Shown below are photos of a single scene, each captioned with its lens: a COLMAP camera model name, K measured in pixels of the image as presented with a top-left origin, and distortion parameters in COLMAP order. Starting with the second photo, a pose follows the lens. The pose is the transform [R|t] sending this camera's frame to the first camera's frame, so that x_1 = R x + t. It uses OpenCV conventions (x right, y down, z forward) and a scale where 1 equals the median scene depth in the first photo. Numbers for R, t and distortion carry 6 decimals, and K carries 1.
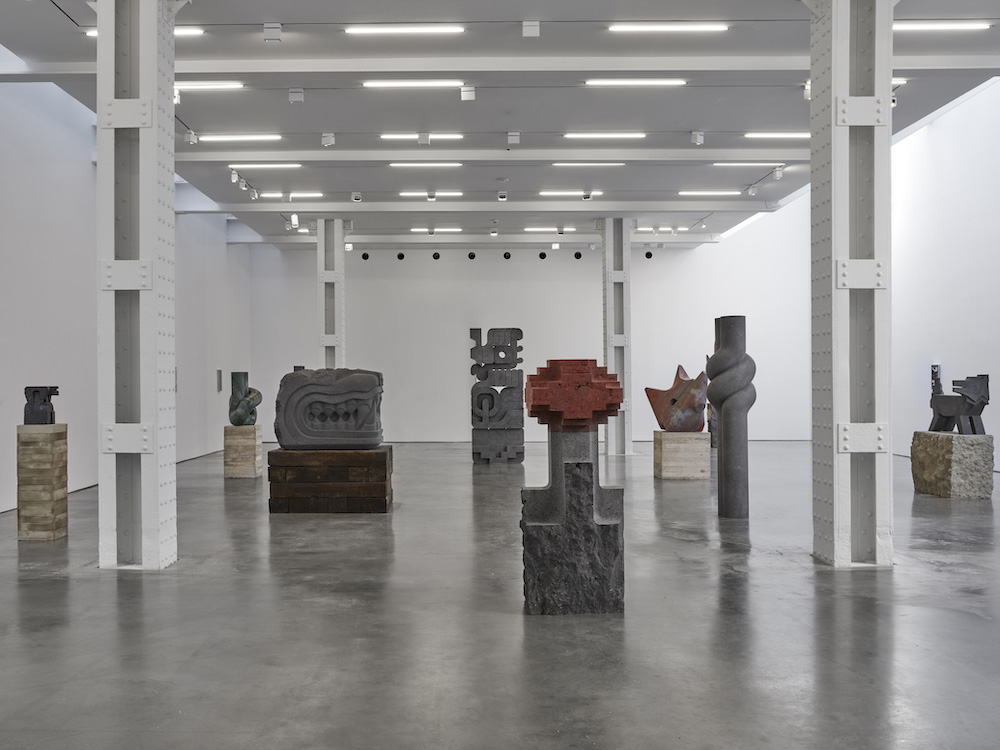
lens RADIAL K [[1087.5, 0, 500.0], [0, 1087.5, 375.0], [0, 0, 1]] dist [-0.059824, -0.021716]
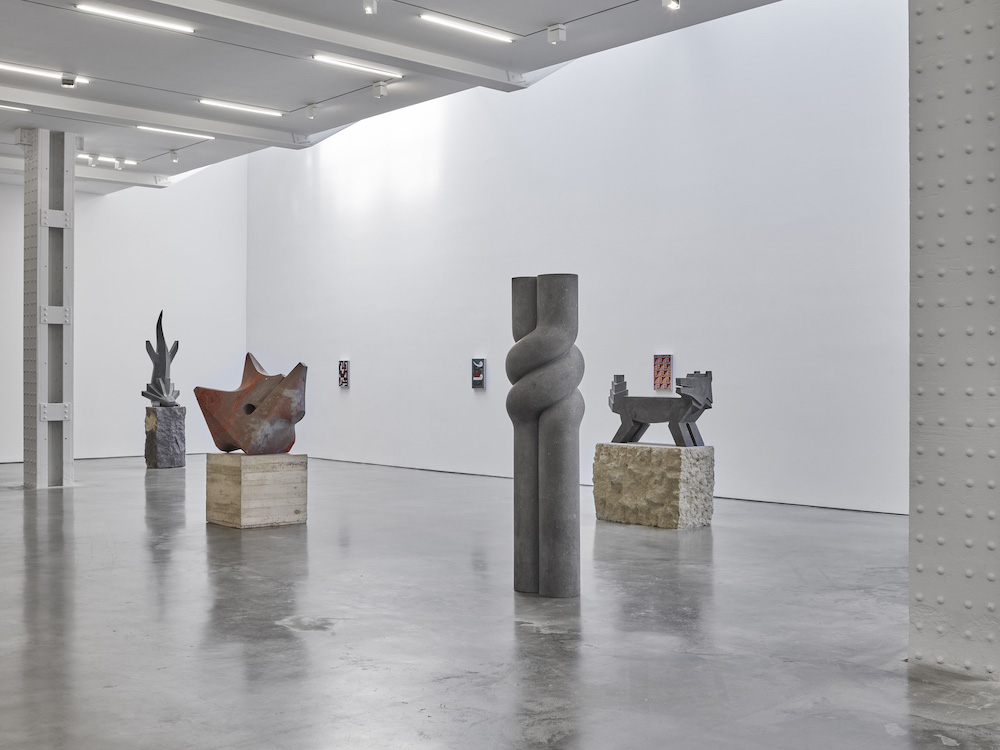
lens RADIAL K [[1087.5, 0, 500.0], [0, 1087.5, 375.0], [0, 0, 1]] dist [-0.059824, -0.021716]
pose [[0.732682, 0.005237, 0.680551, -0.199489], [-0.007780, 0.999970, 0.000680, 0.003112], [-0.680527, -0.005793, 0.732700, 0.478592]]
